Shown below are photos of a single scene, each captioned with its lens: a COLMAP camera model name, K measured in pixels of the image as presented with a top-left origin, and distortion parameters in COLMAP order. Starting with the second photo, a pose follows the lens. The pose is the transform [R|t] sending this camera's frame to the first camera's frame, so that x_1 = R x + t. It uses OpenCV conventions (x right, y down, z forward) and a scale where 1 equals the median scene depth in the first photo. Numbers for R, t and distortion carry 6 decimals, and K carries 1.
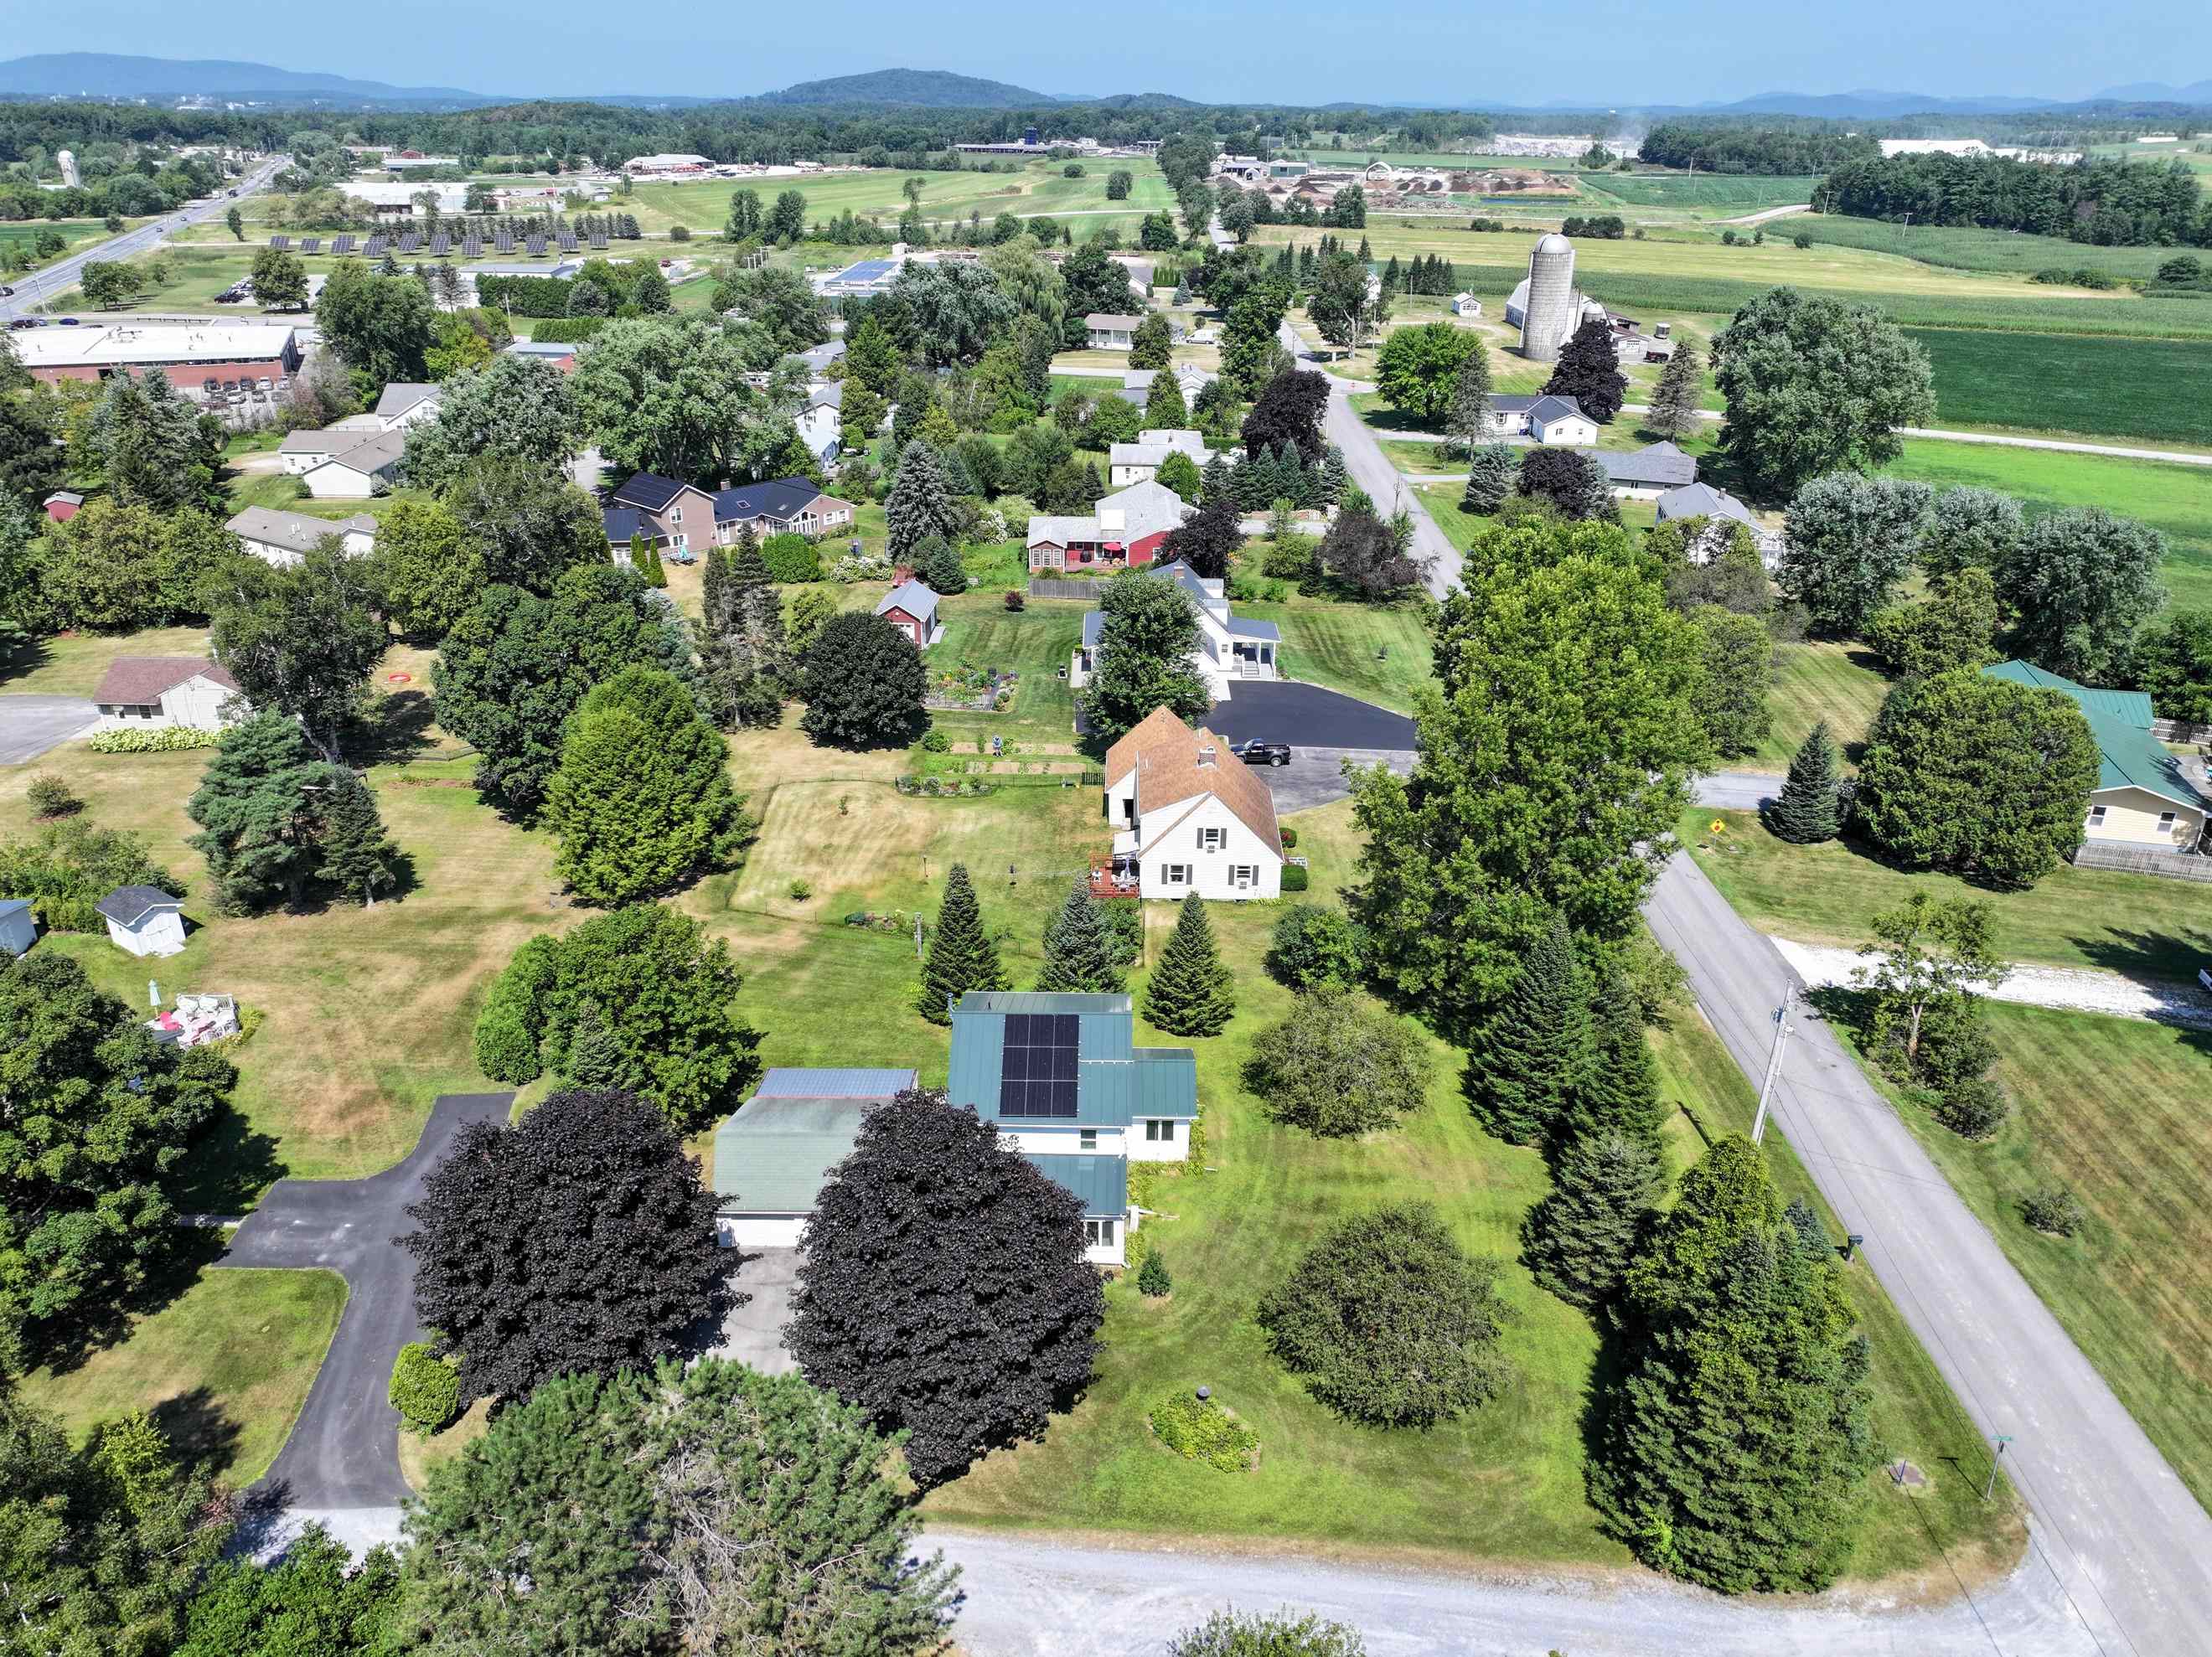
lens RADIAL K [[1556.2, 0, 1110.1], [0, 1556.2, 837.4], [0, 0, 1]] dist [-0.007353, 0.017080]
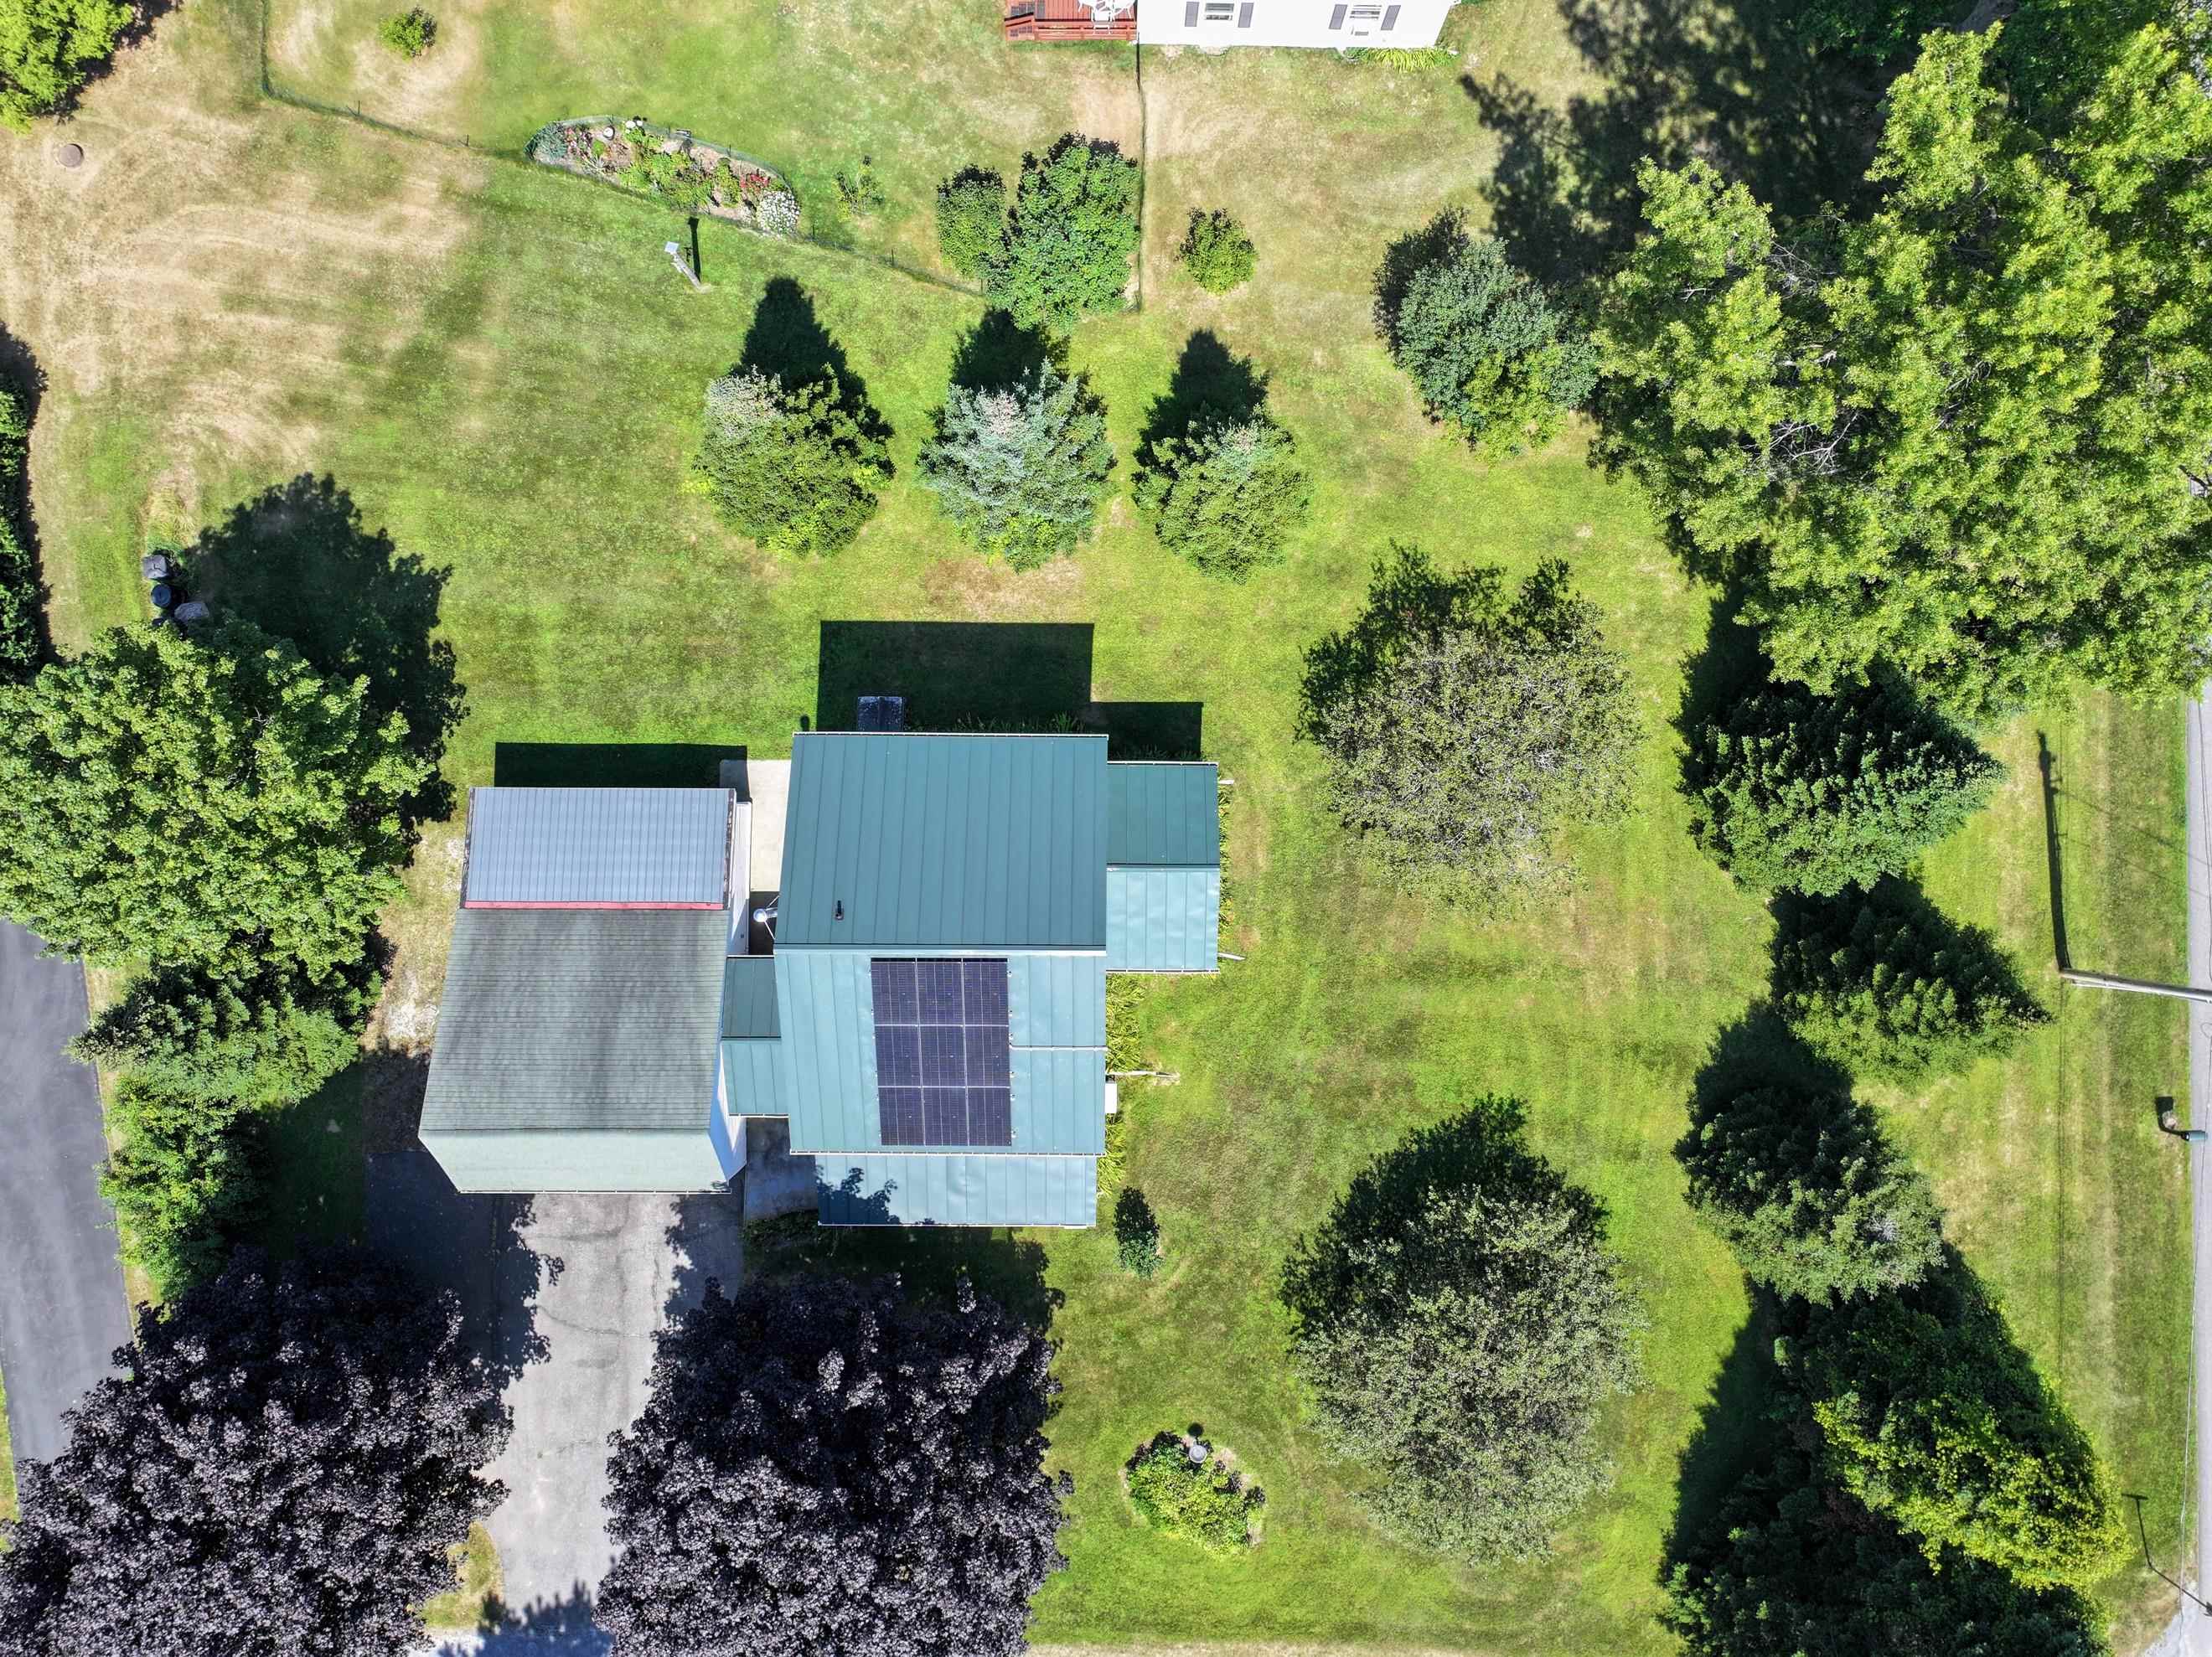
lens RADIAL K [[1556.2, 0, 1109.4], [0, 1556.2, 828.7], [0, 0, 1]] dist [-0.007353, 0.017080]
pose [[0.999996, 0.001738, 0.002412, 0.007921], [-0.002931, 0.440688, 0.897655, -0.232473], [0.000497, -0.897659, 0.440691, 0.482601]]
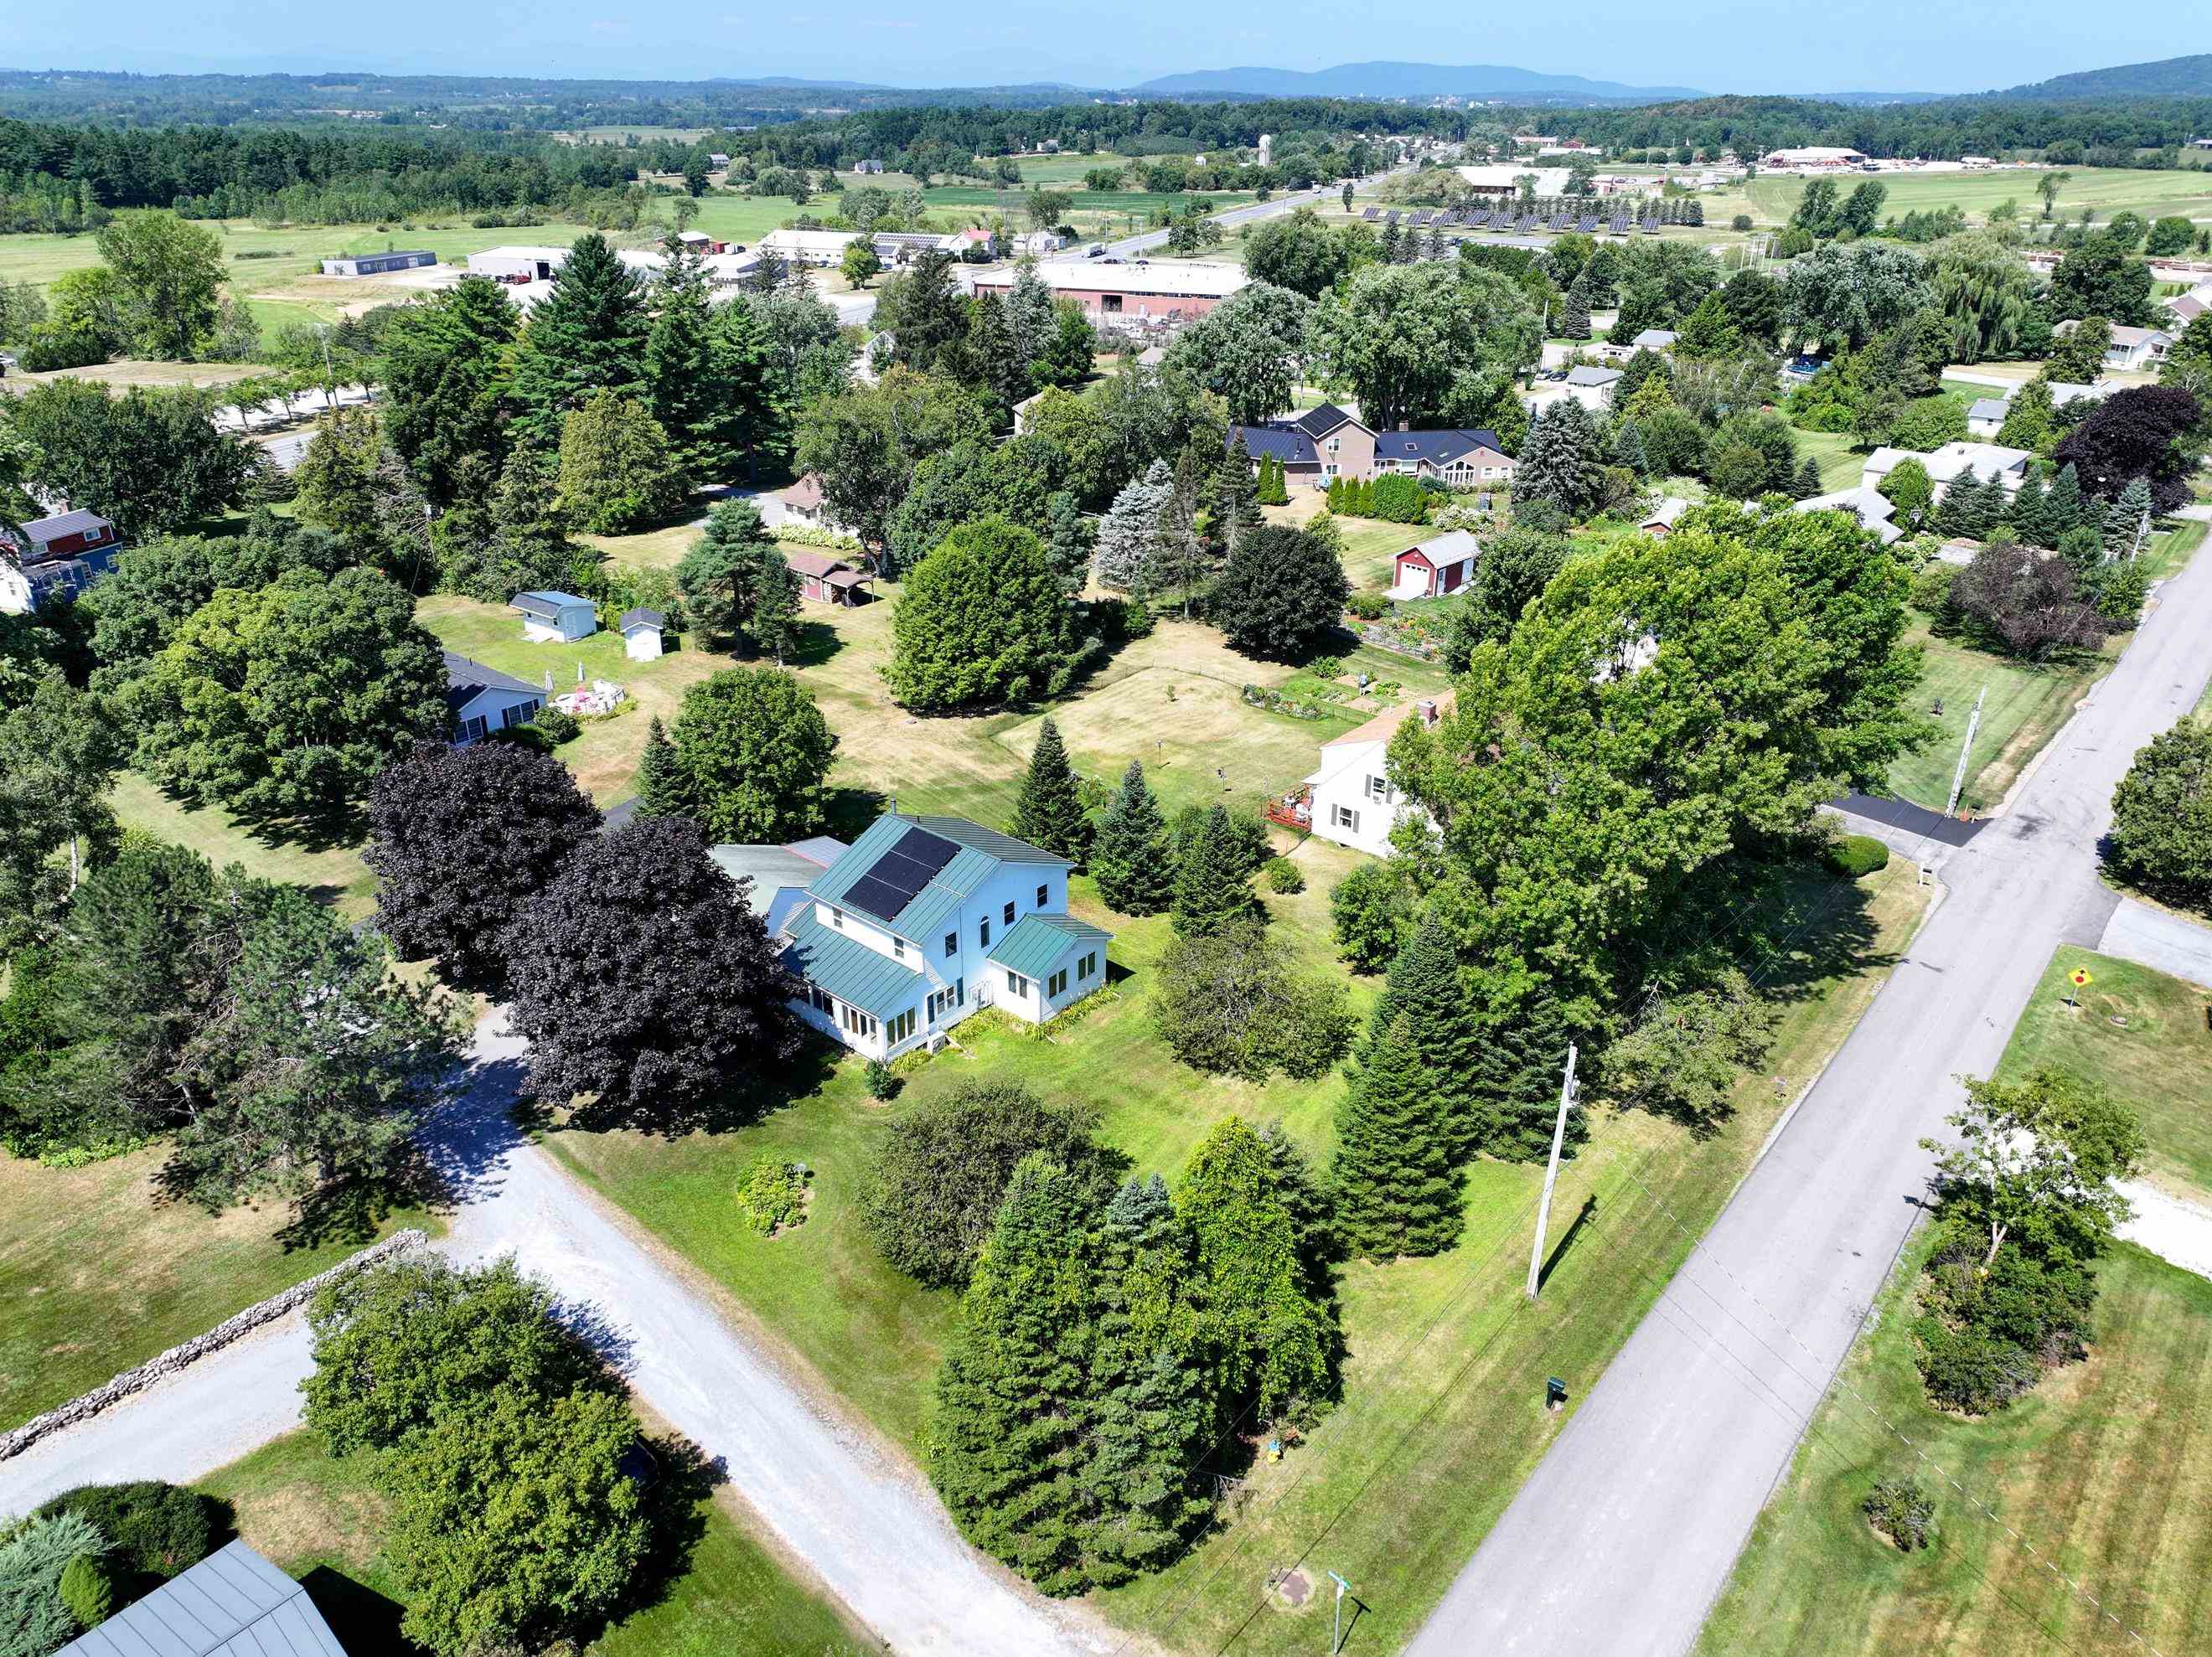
lens RADIAL K [[1556.2, 0, 1105.2], [0, 1556.2, 828.2], [0, 0, 1]] dist [-0.007353, 0.017080]
pose [[0.764068, 0.272159, -0.584918, 0.404164], [-0.275366, 0.957502, 0.085815, -0.009552], [0.583415, 0.095498, 0.806540, 0.120248]]
